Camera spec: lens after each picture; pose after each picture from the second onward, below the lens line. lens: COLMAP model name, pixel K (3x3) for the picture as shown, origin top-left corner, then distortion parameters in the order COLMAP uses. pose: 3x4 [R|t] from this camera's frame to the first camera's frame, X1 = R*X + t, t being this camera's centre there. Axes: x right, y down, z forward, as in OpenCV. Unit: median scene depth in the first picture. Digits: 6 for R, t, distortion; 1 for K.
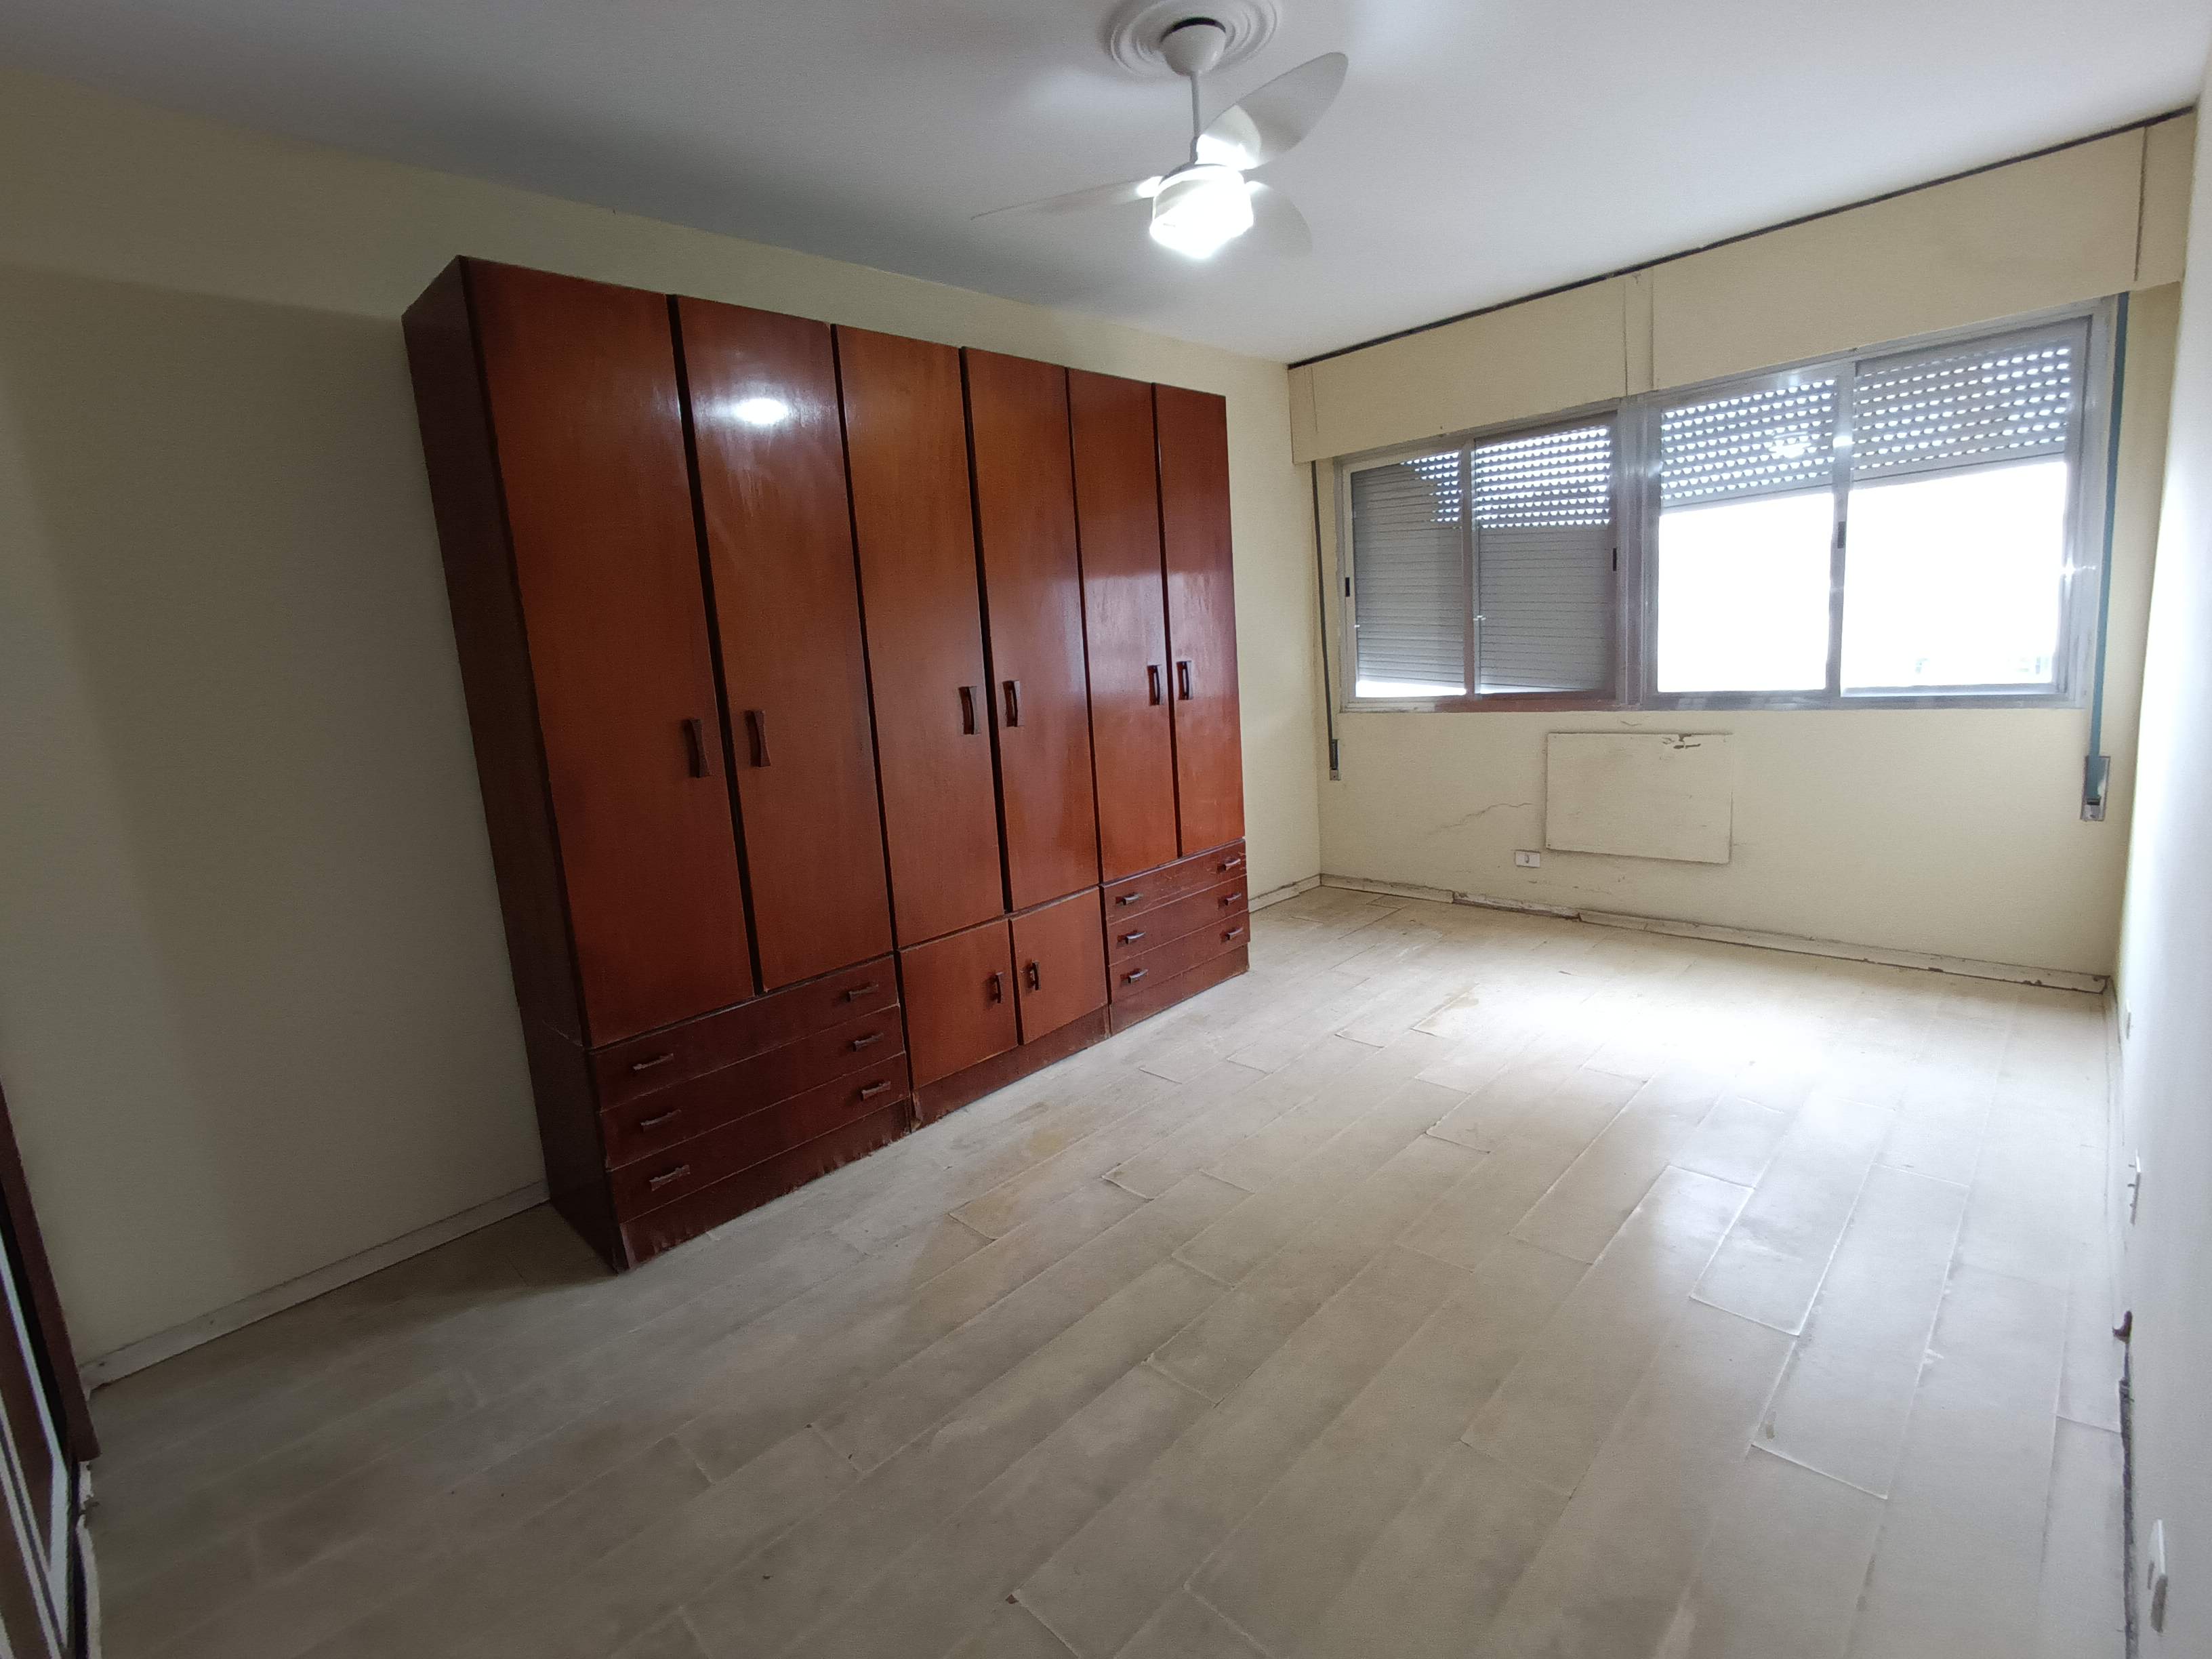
lens RADIAL K [[1014.3, 0, 1084.9], [0, 1014.3, 817.7], [0, 0, 1]] dist [-0.004640, -0.000650]
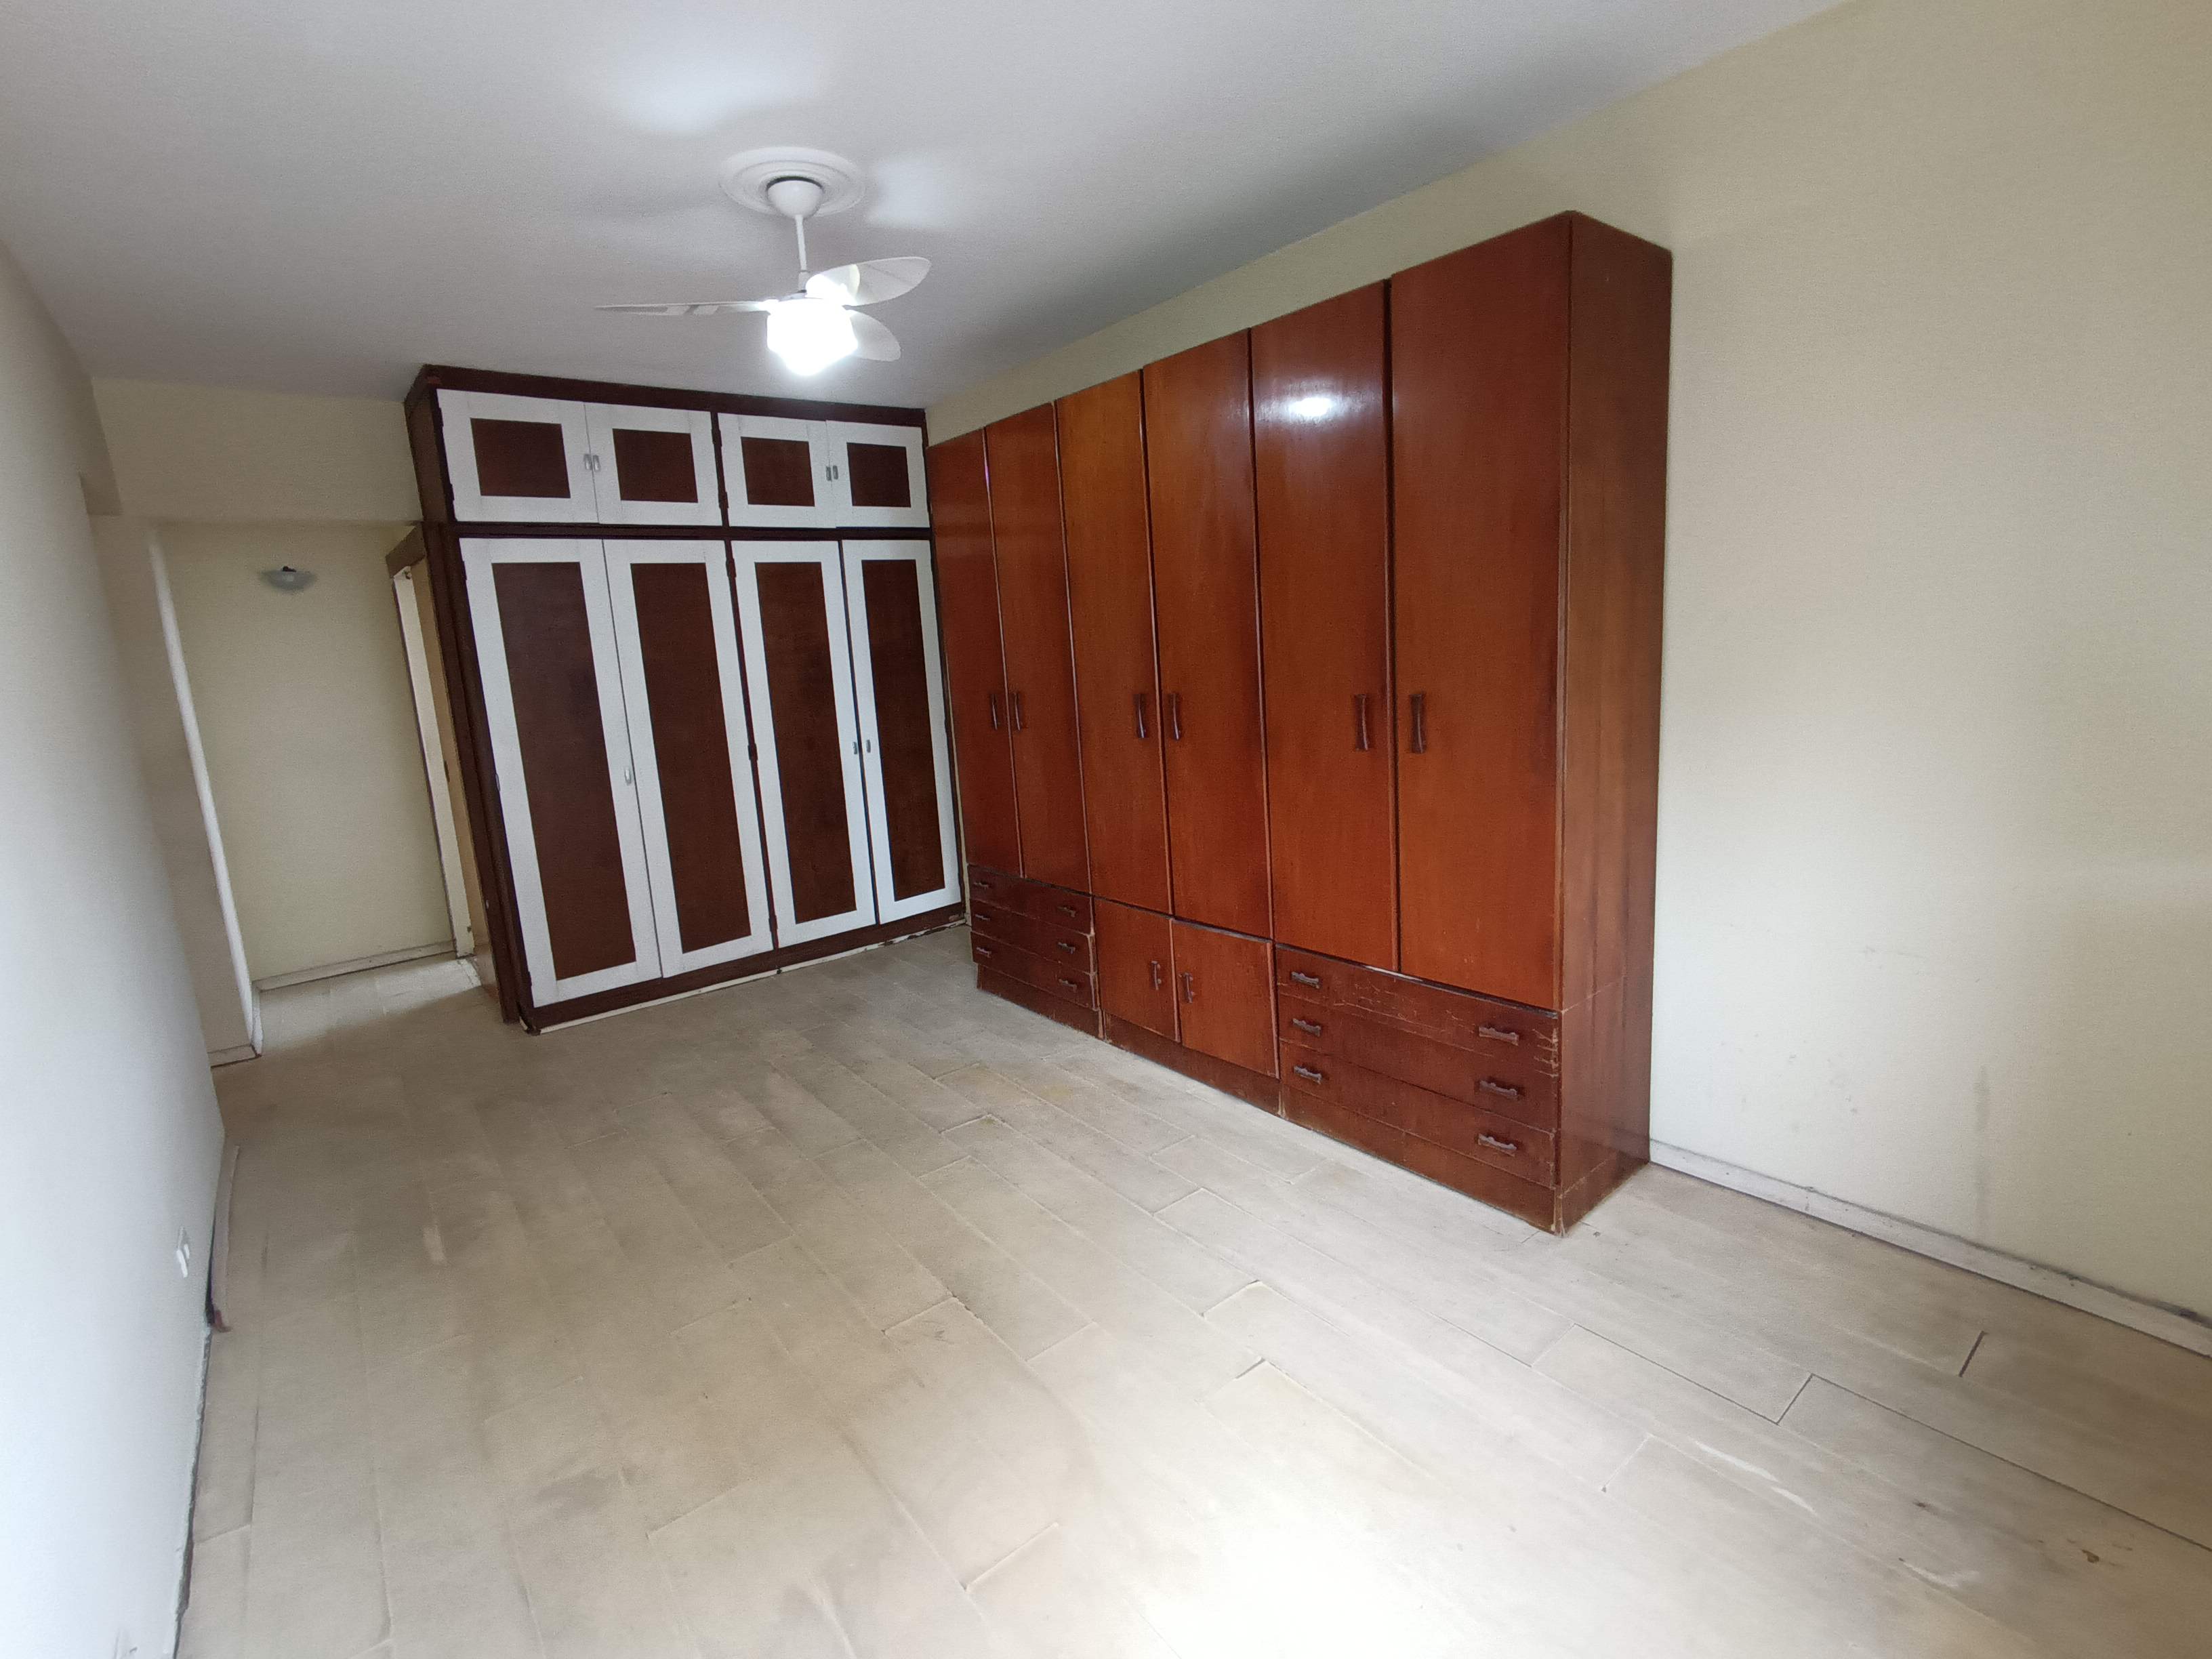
lens RADIAL K [[1014.3, 0, 1091.9], [0, 1014.3, 823.8], [0, 0, 1]] dist [-0.004640, -0.000650]
pose [[-0.117873, 0.263533, -0.957422, 0.986430], [-0.102370, 0.955782, 0.275684, -0.297415], [0.987738, 0.130507, -0.085682, 1.091118]]
